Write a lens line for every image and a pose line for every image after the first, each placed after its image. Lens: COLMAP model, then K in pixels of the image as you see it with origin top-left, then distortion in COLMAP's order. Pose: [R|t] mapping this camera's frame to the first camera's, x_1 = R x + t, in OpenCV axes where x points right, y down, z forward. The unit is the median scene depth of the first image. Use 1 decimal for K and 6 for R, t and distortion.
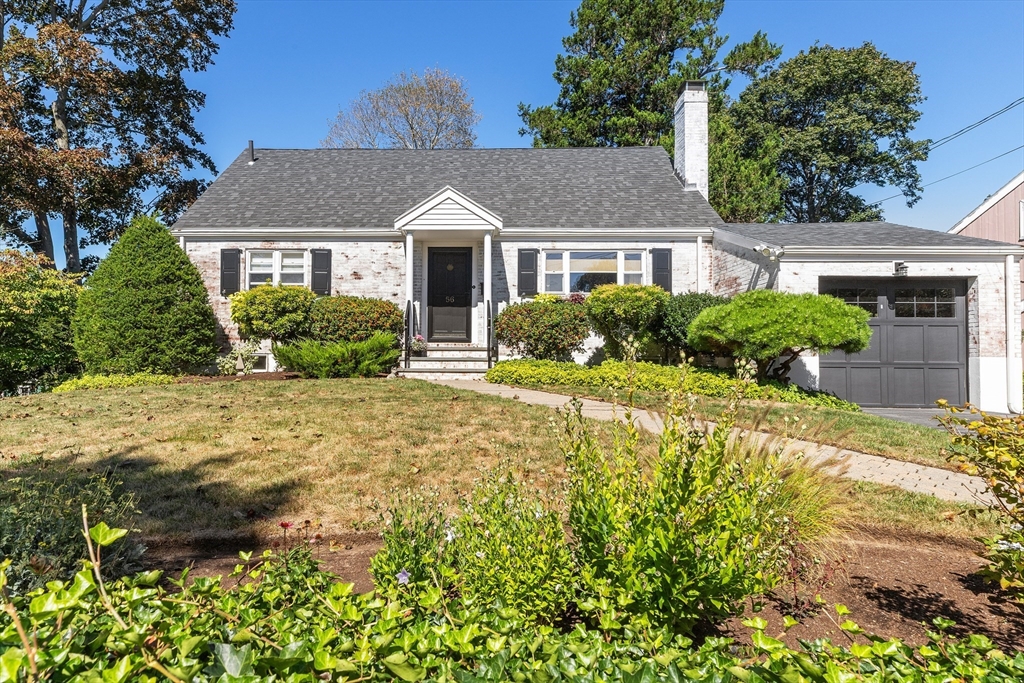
lens RADIAL K [[605.8, 0, 507.5], [0, 605.8, 300.4], [0, 0, 1]] dist [-0.004374, -0.001737]
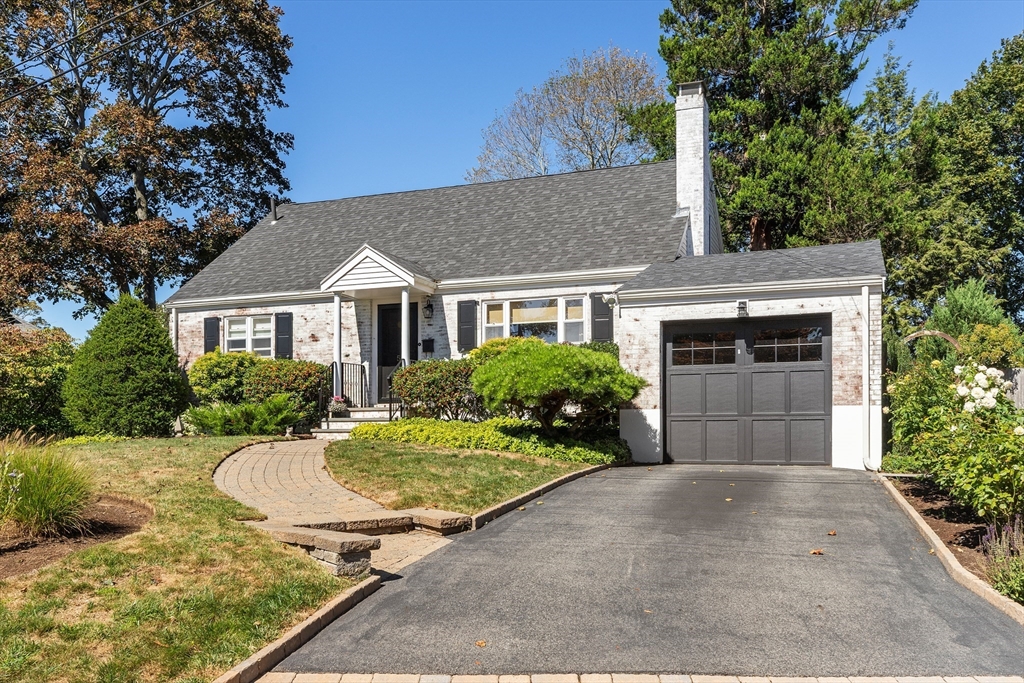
lens RADIAL K [[850.6, 0, 512.4], [0, 850.6, 343.1], [0, 0, 1]] dist [-0.019386, -0.001275]
pose [[0.943886, -0.043967, -0.327331, 0.524281], [0.040864, 0.999031, -0.016355, 0.003506], [0.327732, 0.002061, 0.944768, -0.210766]]
